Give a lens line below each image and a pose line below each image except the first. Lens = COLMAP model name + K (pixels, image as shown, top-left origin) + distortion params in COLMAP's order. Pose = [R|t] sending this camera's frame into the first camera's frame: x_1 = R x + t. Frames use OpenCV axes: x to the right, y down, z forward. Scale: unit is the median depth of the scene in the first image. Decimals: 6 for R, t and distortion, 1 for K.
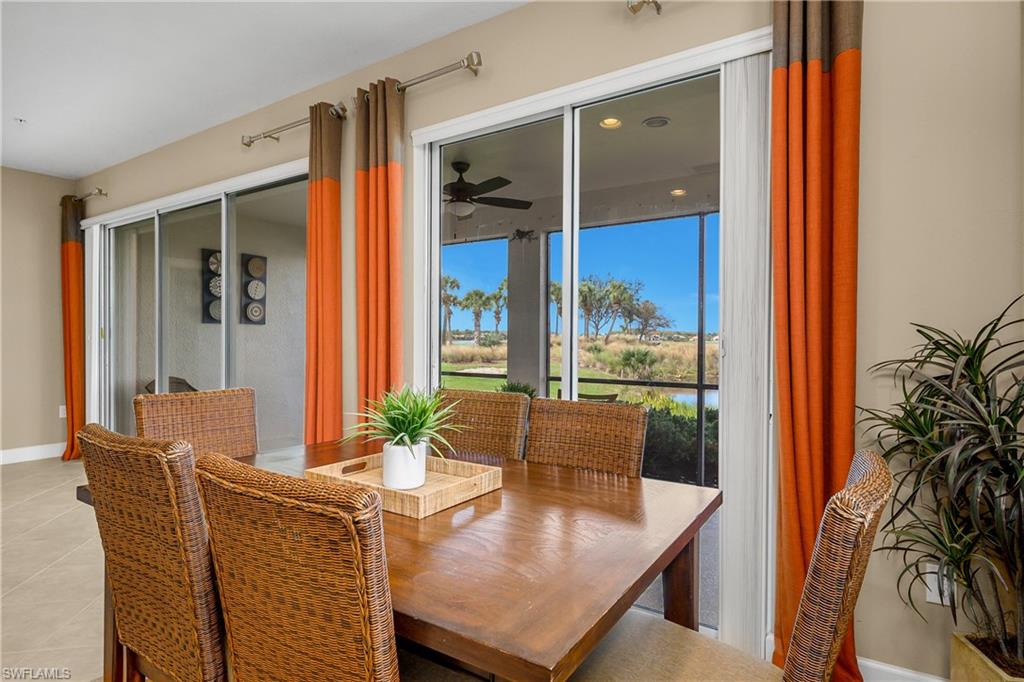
lens RADIAL K [[552.1, 0, 519.1], [0, 552.1, 344.1], [0, 0, 1]] dist [0.004148, -0.000018]
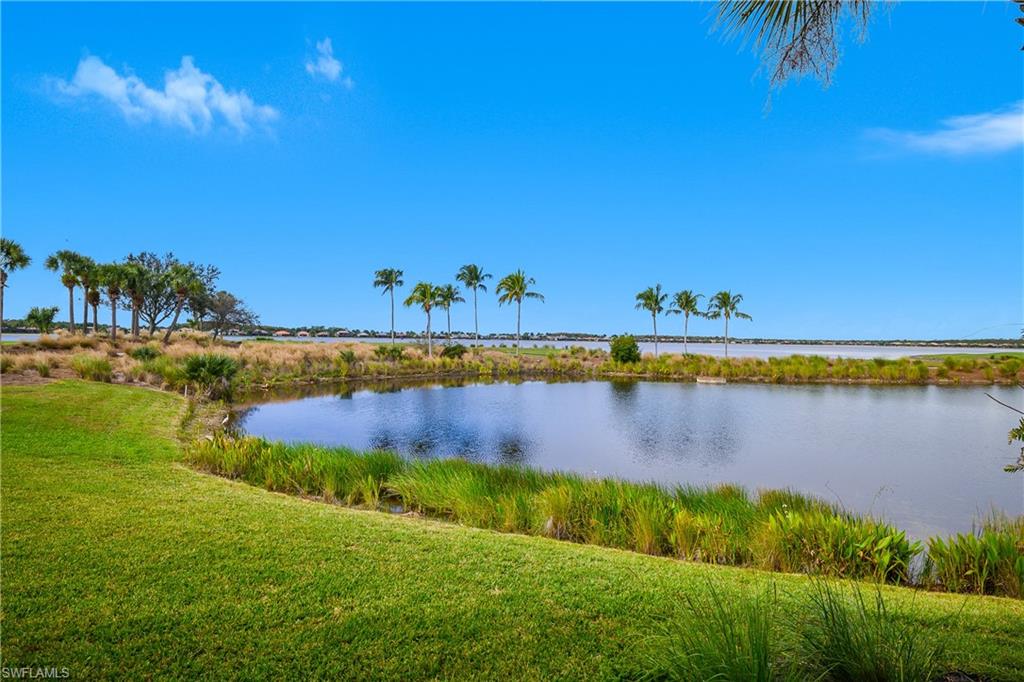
lens RADIAL K [[552.1, 0, 503.2], [0, 552.1, 347.5], [0, 0, 1]] dist [0.004148, -0.000018]
pose [[0.767578, -0.001481, 0.640954, 0.034504], [-0.008234, 0.999892, 0.012171, -0.013111], [-0.640903, -0.014620, 0.767483, 0.148023]]
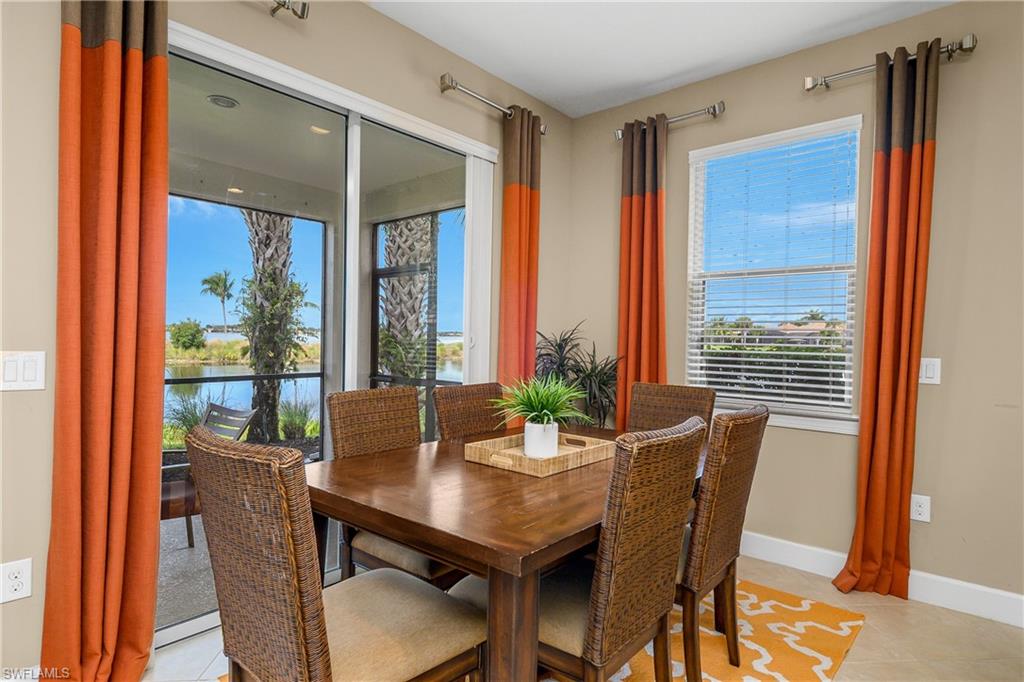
lens RADIAL K [[552.1, 0, 499.0], [0, 552.1, 343.8], [0, 0, 1]] dist [0.004148, -0.000018]
pose [[0.160655, -0.016471, 0.986873, -0.057710], [-0.007302, 0.999814, 0.017876, -0.000968], [-0.986984, -0.010078, 0.160505, 0.035657]]
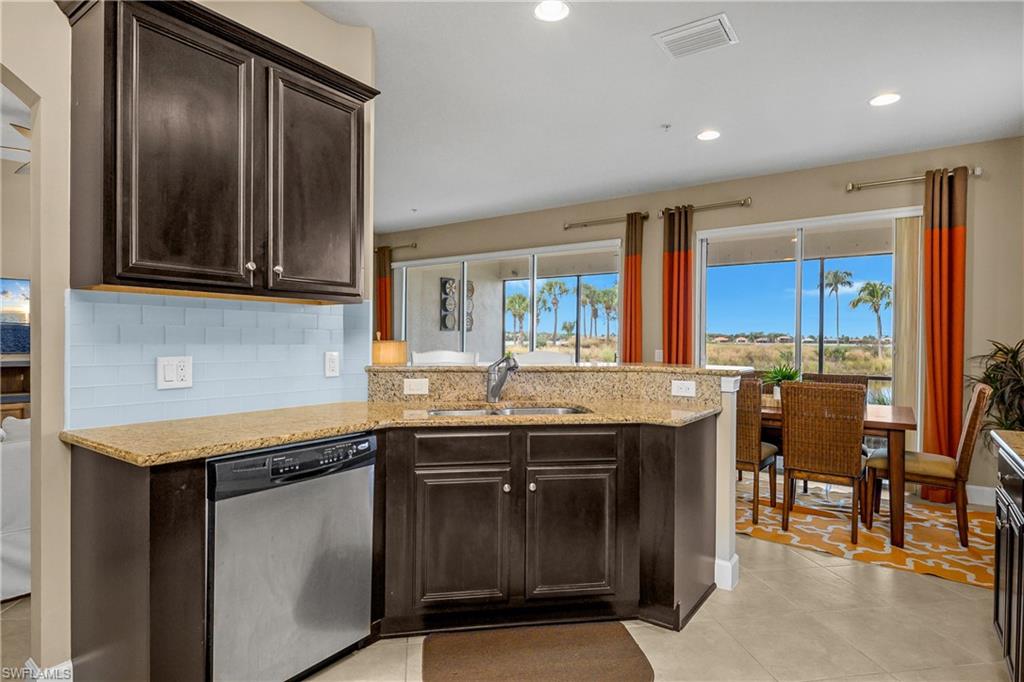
lens RADIAL K [[552.1, 0, 515.5], [0, 552.1, 344.9], [0, 0, 1]] dist [0.004148, -0.000018]
pose [[0.999204, 0.003123, -0.039769, -0.052973], [-0.003123, 0.999995, 0.000067, -0.000481], [0.039769, 0.000057, 0.999209, -0.063233]]
